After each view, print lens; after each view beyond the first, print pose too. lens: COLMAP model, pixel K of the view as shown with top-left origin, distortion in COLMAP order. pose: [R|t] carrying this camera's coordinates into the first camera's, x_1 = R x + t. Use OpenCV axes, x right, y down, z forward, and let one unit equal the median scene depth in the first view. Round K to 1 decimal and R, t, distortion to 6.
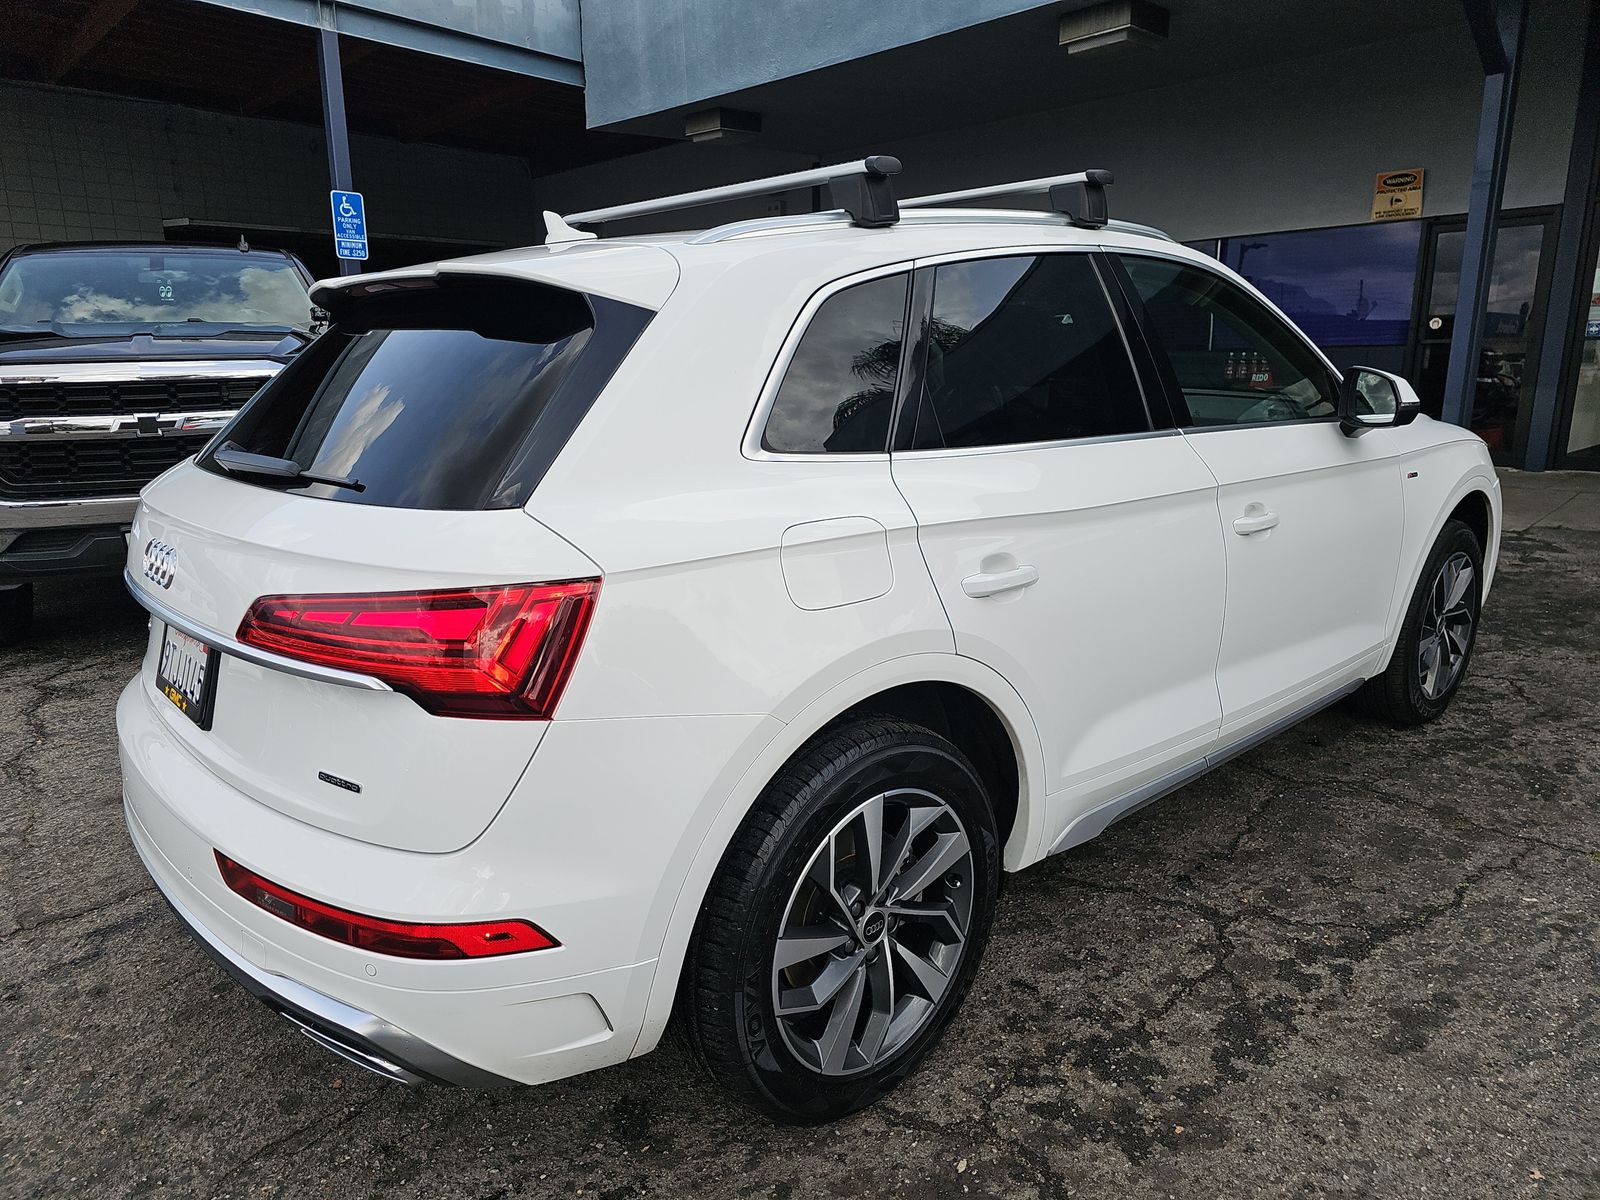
lens RADIAL K [[1079.4, 0, 788.6], [0, 1079.4, 595.8], [0, 0, 1]] dist [0.019230, -0.009441]
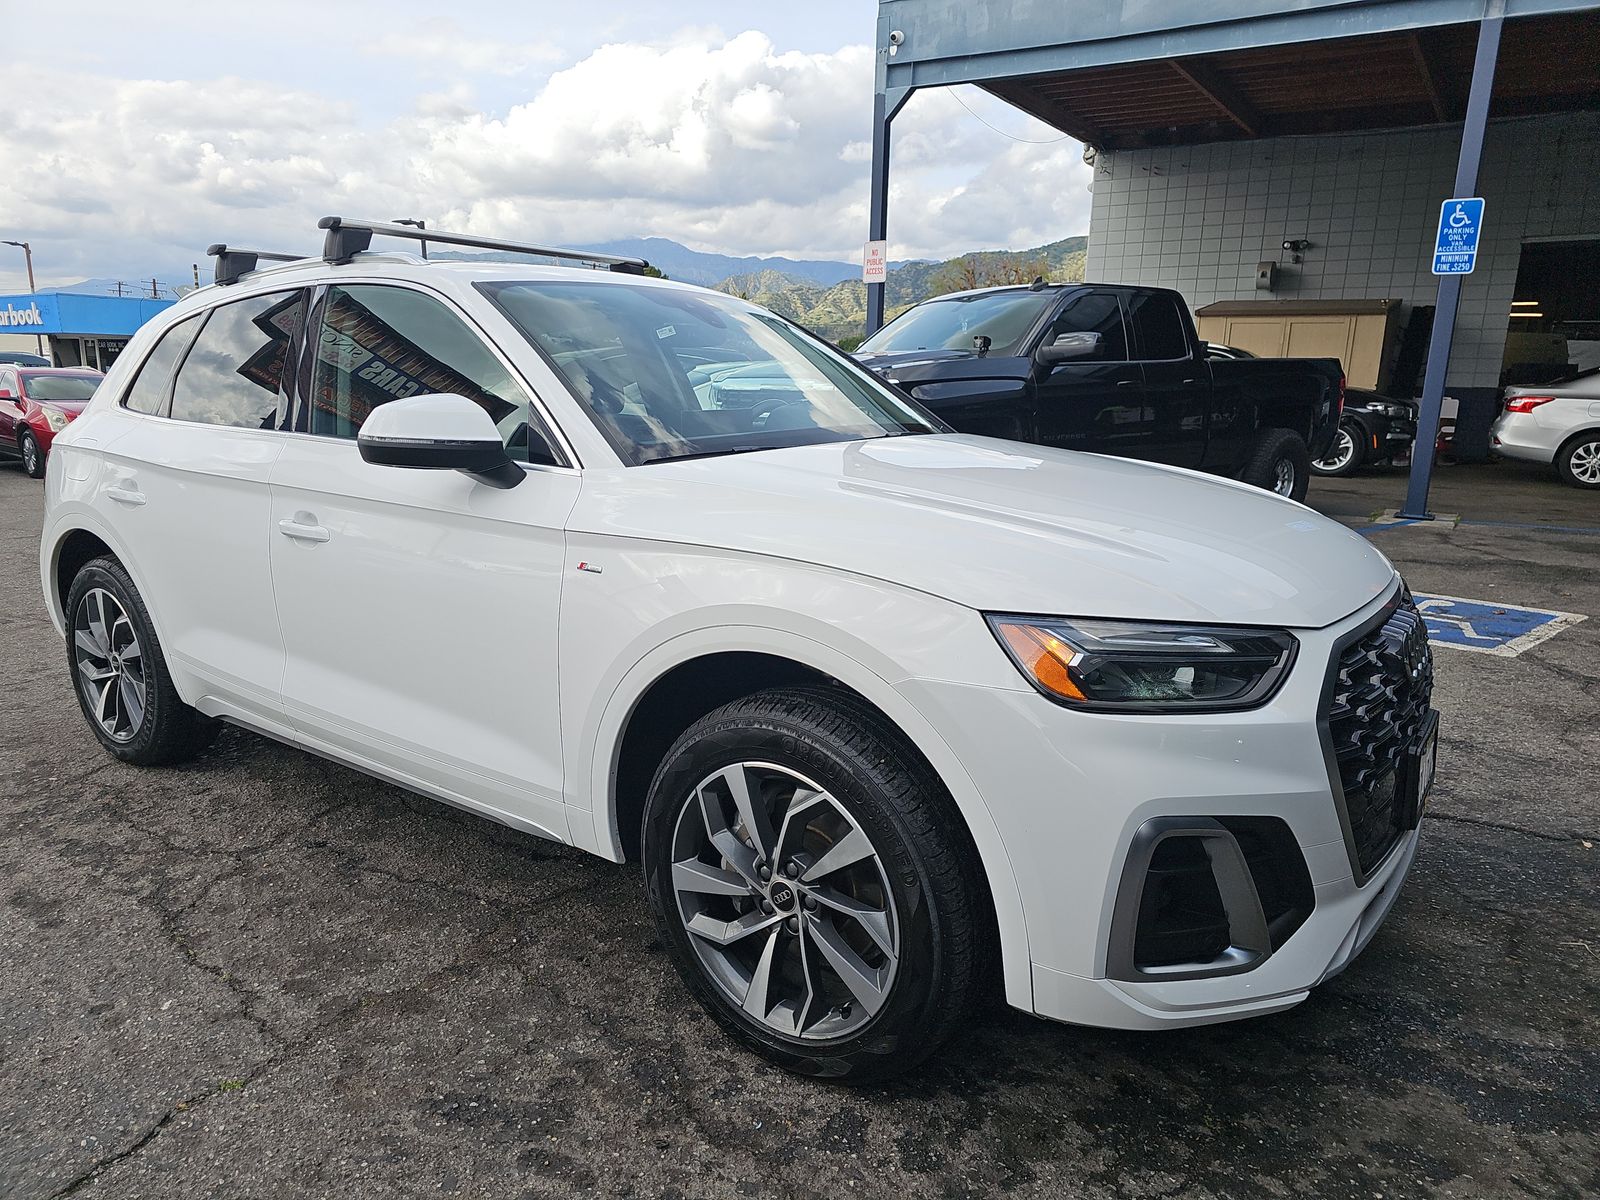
lens RADIAL K [[1079.4, 0, 785.5], [0, 1079.4, 604.2], [0, 0, 1]] dist [0.019230, -0.009441]
pose [[0.195338, 0.222865, -0.955078, 1.148346], [-0.237538, 0.955594, 0.174403, -0.218989], [0.951535, 0.192799, 0.239603, 0.899788]]
